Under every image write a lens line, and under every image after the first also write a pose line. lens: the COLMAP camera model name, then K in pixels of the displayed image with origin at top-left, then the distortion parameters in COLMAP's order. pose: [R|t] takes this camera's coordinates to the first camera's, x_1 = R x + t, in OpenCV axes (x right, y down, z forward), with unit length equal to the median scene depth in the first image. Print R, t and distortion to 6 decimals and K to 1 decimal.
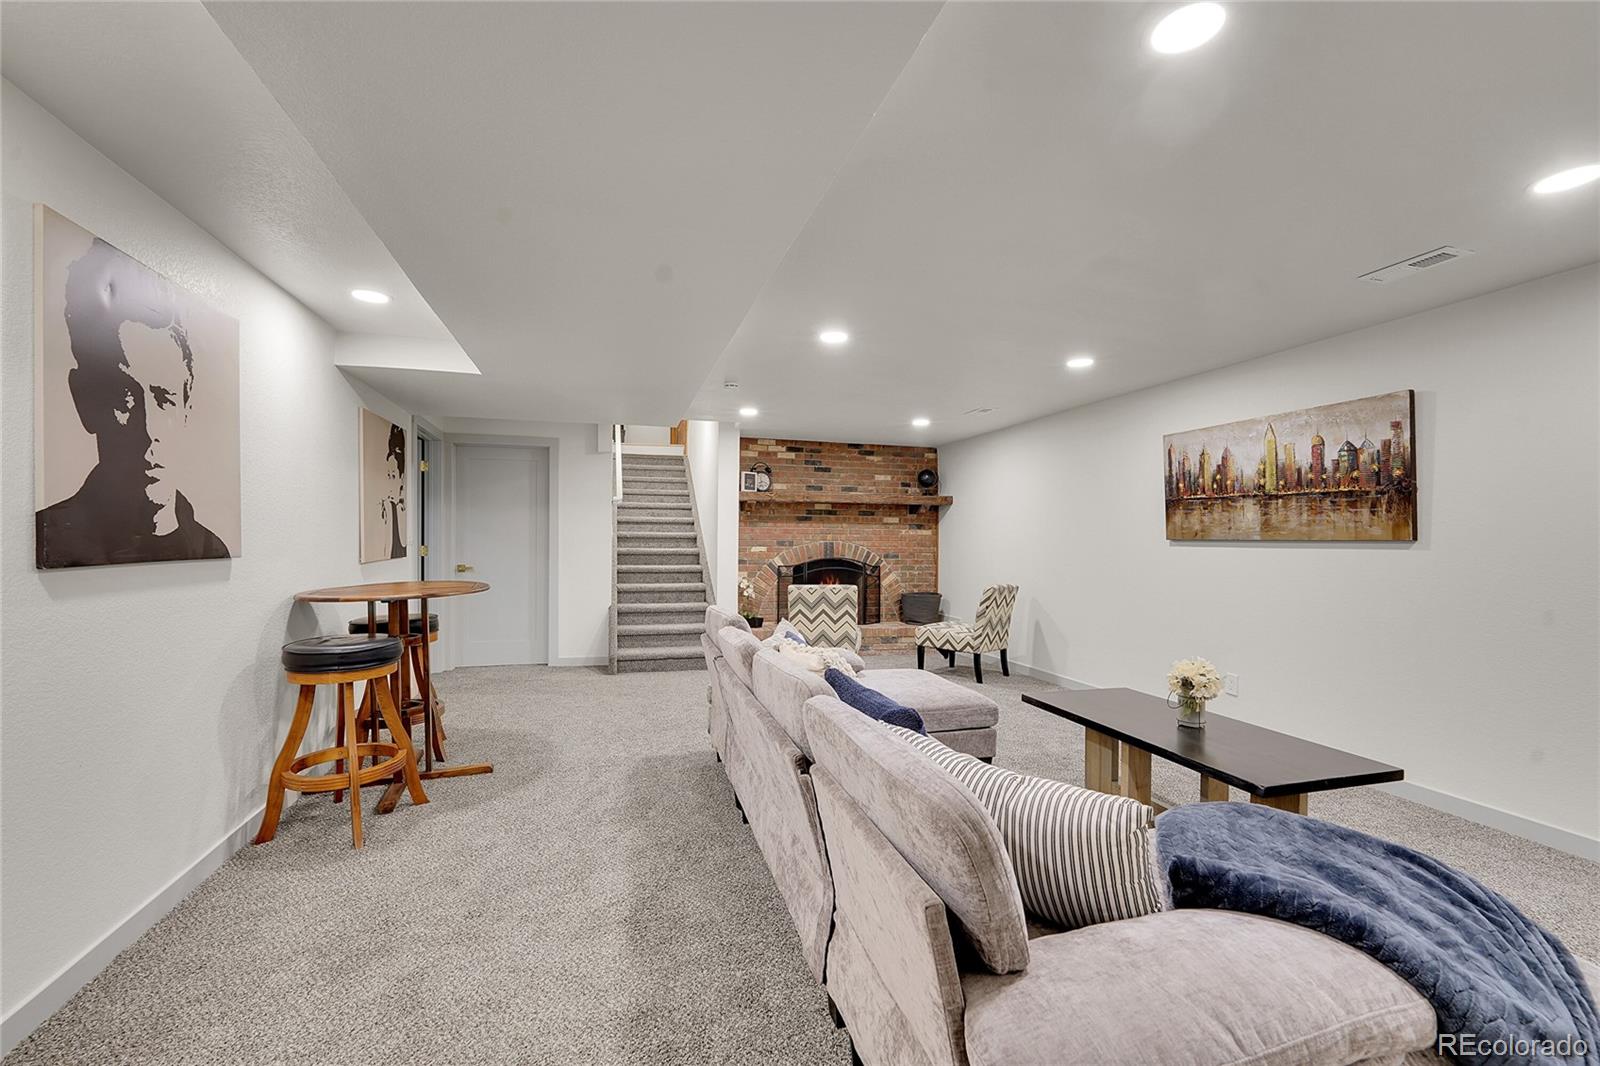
lens RADIAL K [[656.9, 0, 797.4], [0, 656.9, 540.1], [0, 0, 1]] dist [-0.000308, -0.000358]
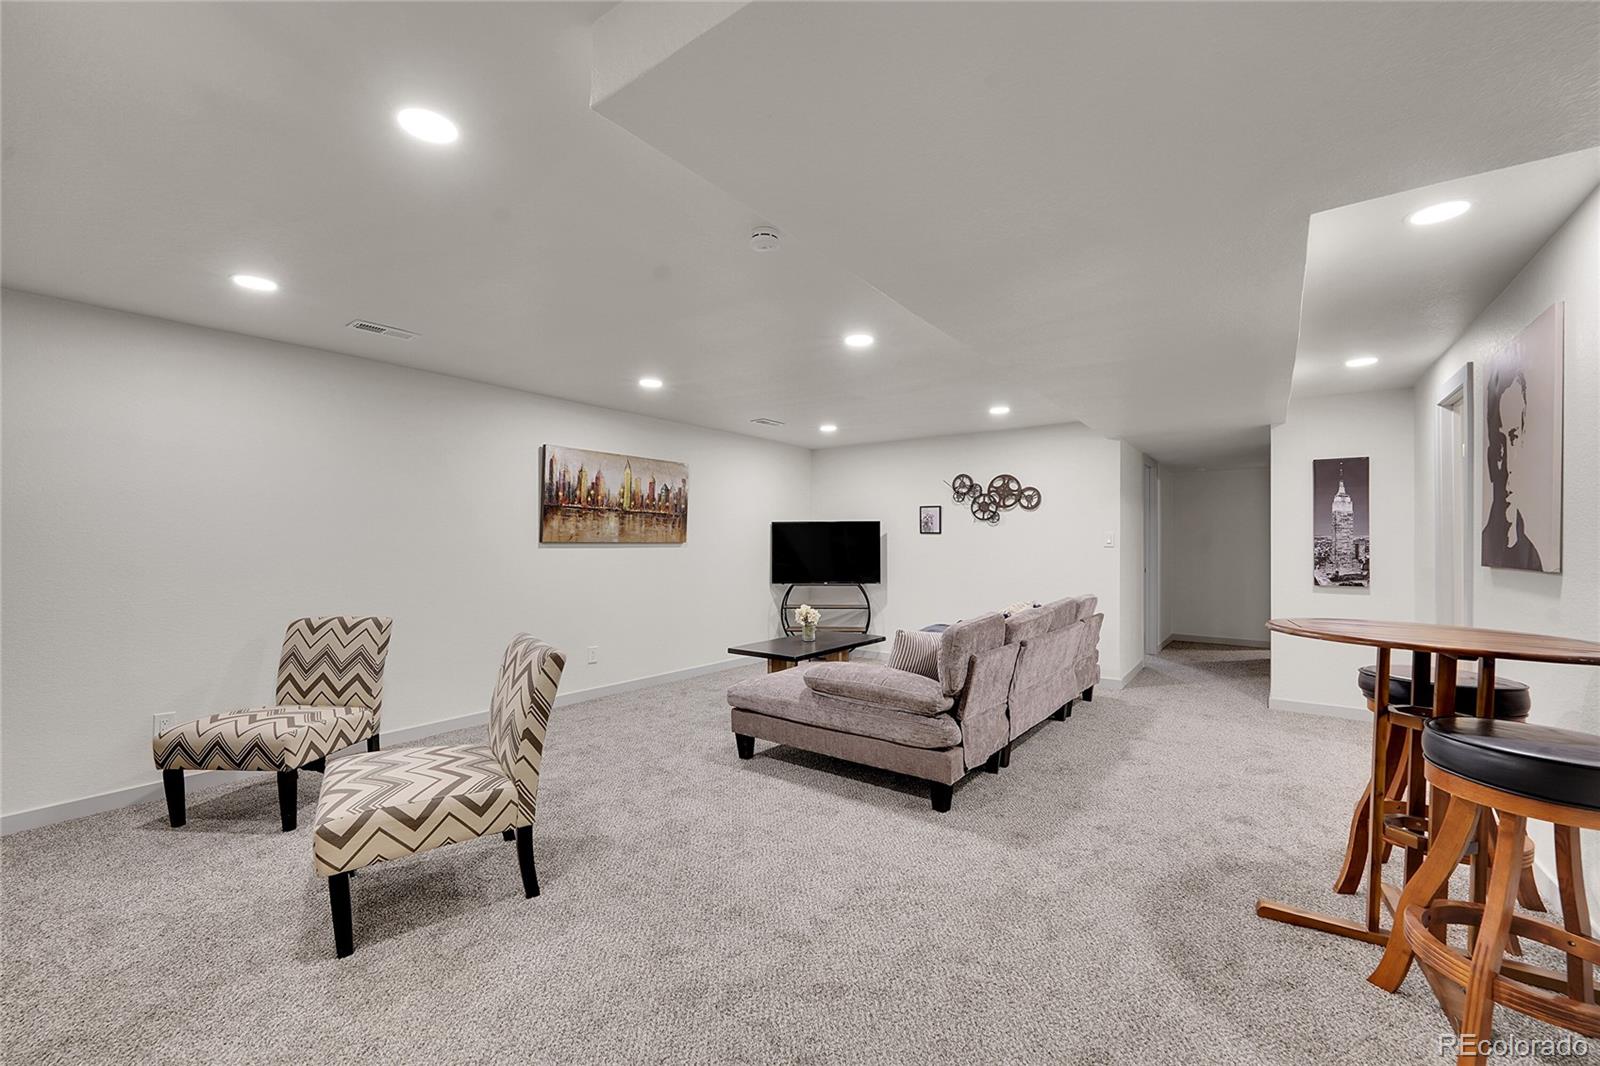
lens RADIAL K [[656.9, 0, 797.0], [0, 656.9, 537.1], [0, 0, 1]] dist [-0.000308, -0.000358]
pose [[-0.599801, -0.000318, 0.800149, -0.628198], [-0.005623, 0.999977, -0.003817, -0.008487], [-0.800130, -0.006789, -0.599789, 1.523184]]
